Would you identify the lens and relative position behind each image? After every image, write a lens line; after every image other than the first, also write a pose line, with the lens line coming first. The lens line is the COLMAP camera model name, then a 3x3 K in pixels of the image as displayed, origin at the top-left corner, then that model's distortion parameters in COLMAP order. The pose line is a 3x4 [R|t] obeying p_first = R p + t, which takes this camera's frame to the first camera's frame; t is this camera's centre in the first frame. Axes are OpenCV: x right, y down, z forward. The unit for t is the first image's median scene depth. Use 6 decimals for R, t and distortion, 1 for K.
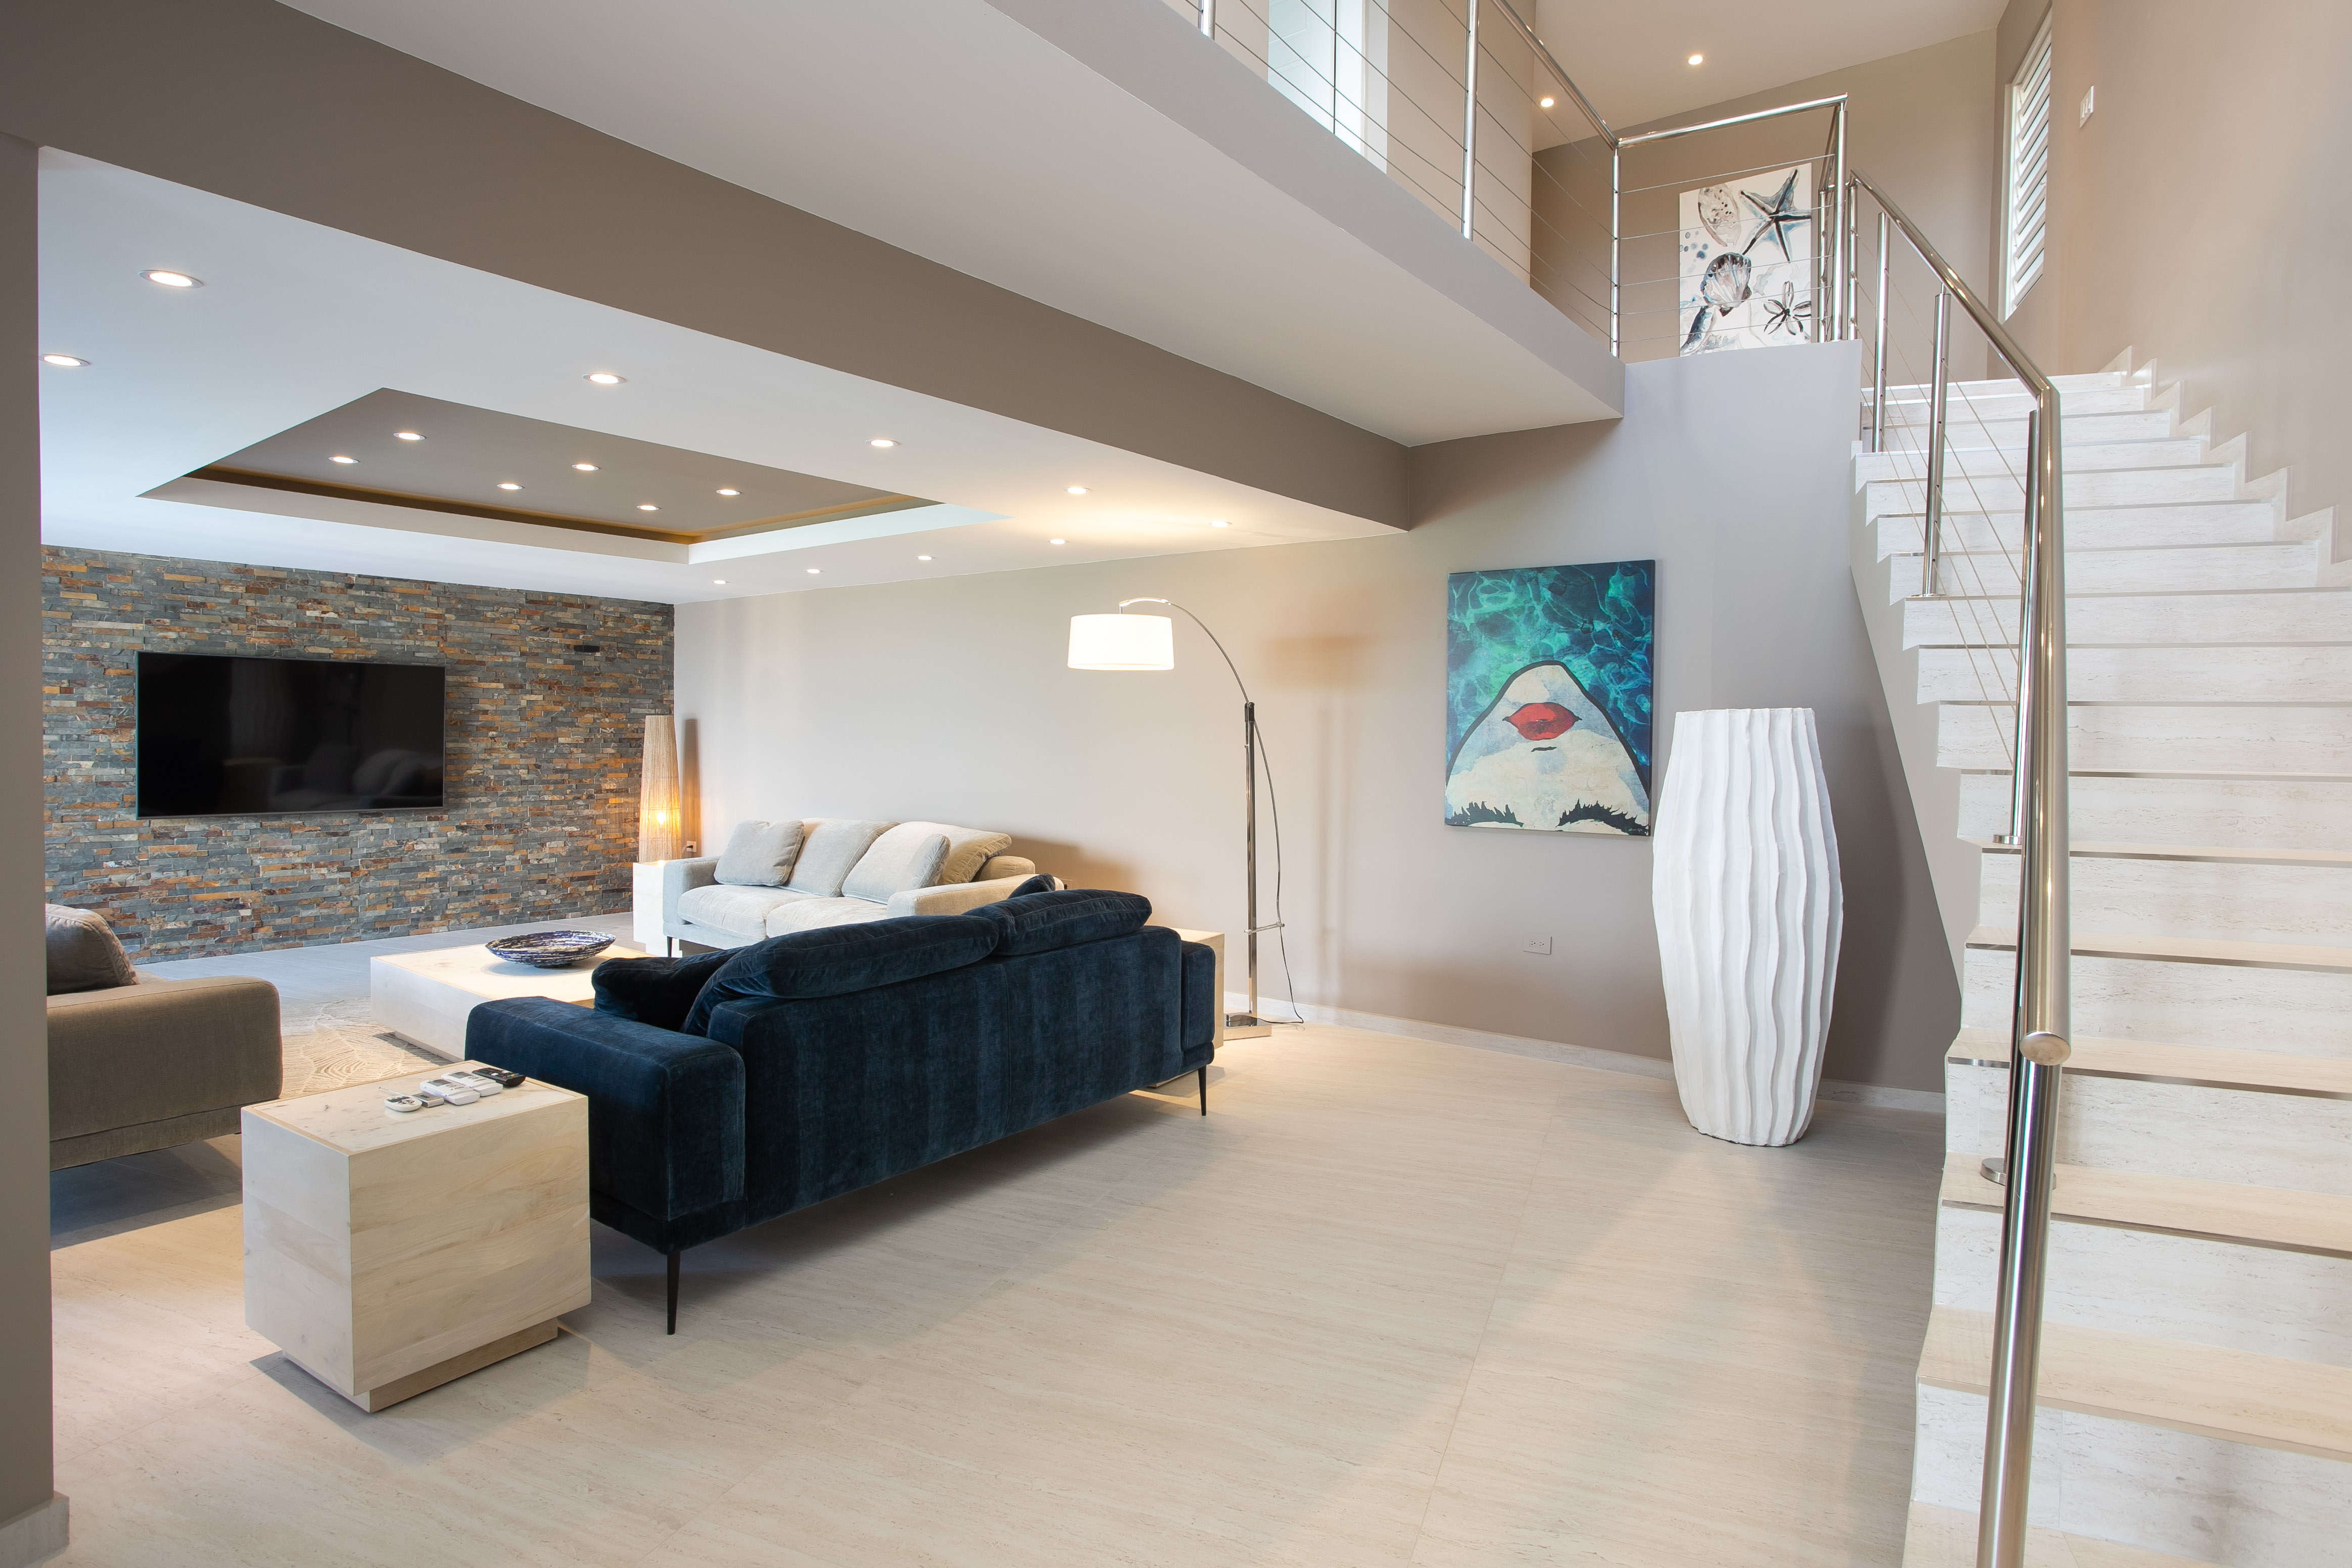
lens RADIAL K [[1316.6, 0, 1173.5], [0, 1316.6, 769.5], [0, 0, 1]] dist [-0.052902, 0.039800]
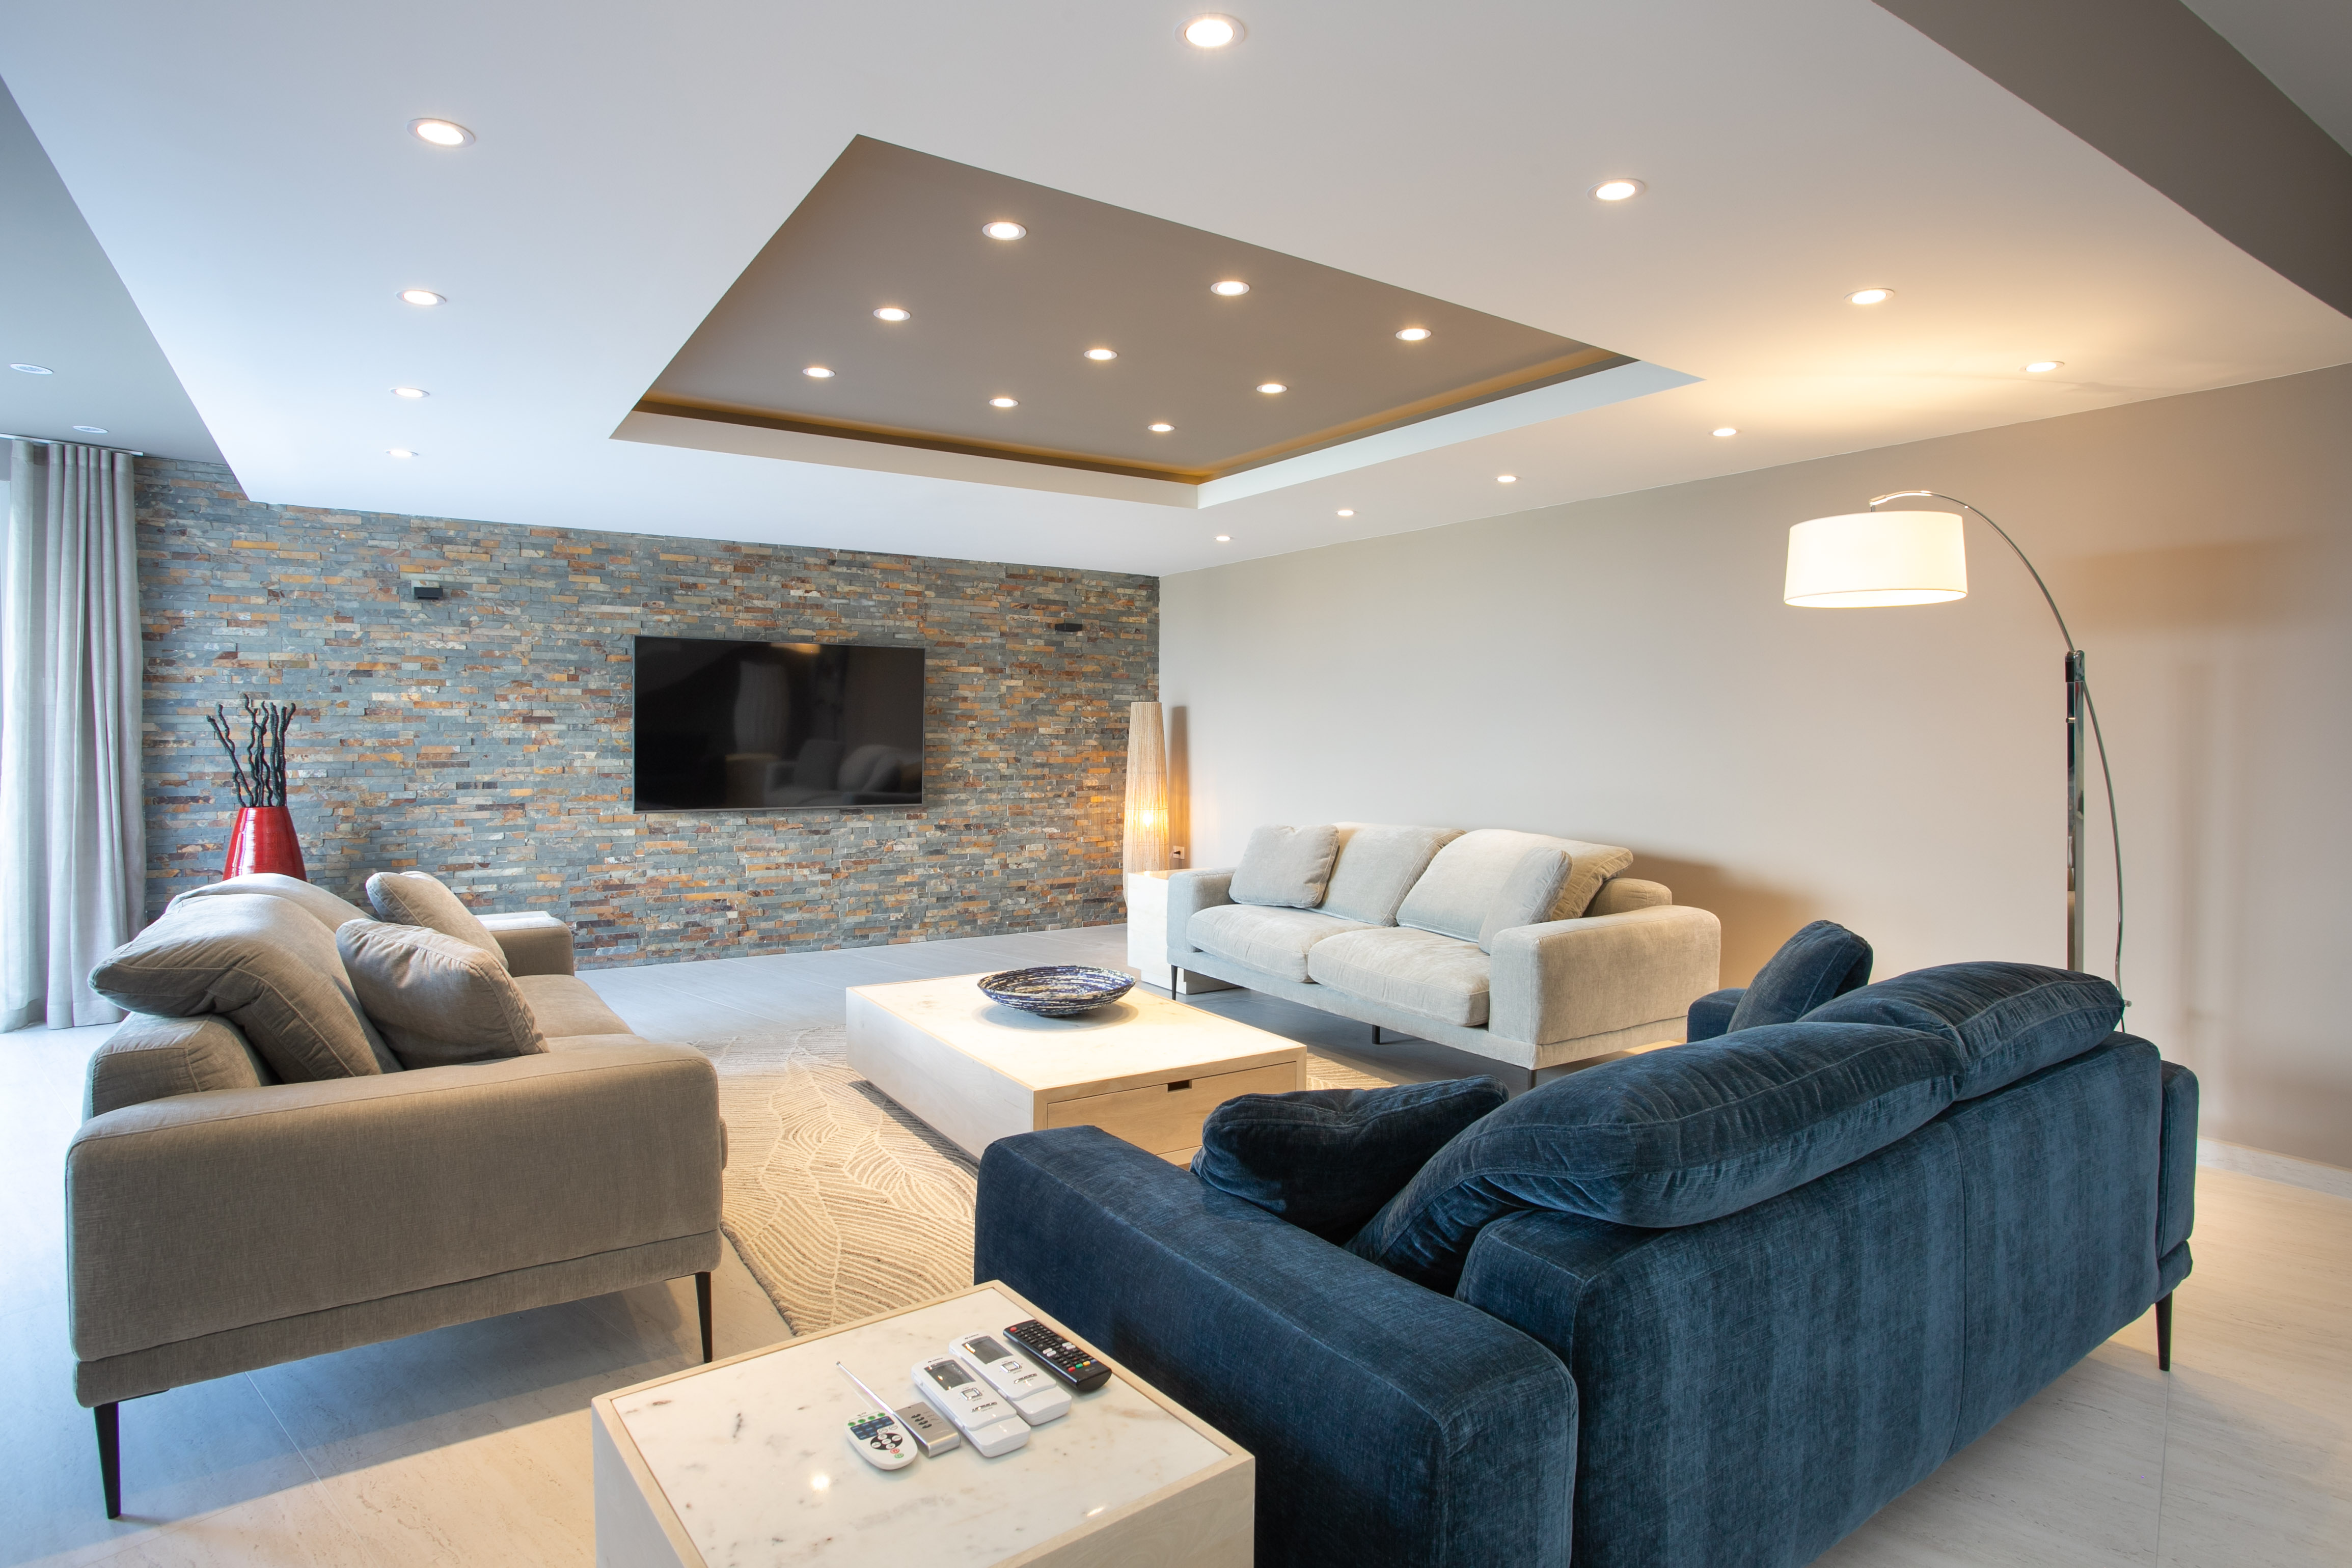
lens RADIAL K [[1316.6, 0, 1173.5], [0, 1316.6, 769.5], [0, 0, 1]] dist [-0.052902, 0.039800]
pose [[0.949977, 0.002526, -0.312308, -0.121829], [-0.003427, 0.999991, -0.002337, 0.006971], [0.312300, 0.003291, 0.949978, 0.205282]]
